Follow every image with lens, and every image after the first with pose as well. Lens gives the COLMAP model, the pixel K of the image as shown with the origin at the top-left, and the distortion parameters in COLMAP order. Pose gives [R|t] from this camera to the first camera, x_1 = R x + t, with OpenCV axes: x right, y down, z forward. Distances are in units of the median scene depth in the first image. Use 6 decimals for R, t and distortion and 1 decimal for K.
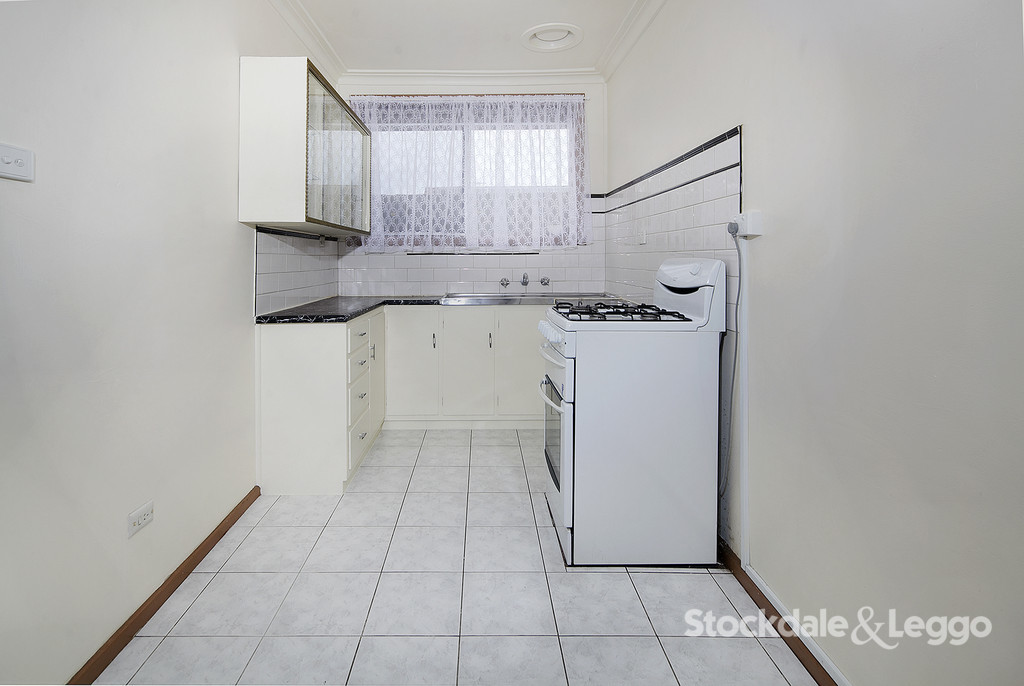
lens RADIAL K [[435.4, 0, 510.1], [0, 435.4, 352.0], [0, 0, 1]] dist [0.000895, 0.000197]
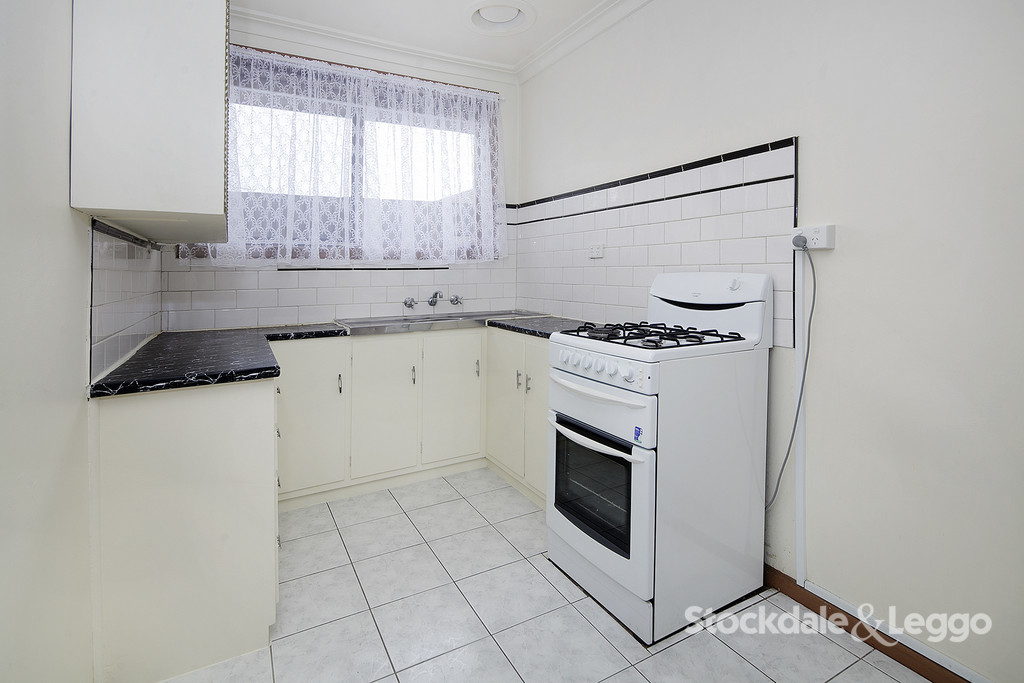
lens RADIAL K [[435.4, 0, 510.1], [0, 435.4, 350.5], [0, 0, 1]] dist [0.000895, 0.000197]
pose [[0.899751, -0.083362, 0.428368, -0.238222], [0.098863, 0.995002, -0.014022, -0.045061], [-0.425058, 0.054965, 0.903496, 0.199109]]
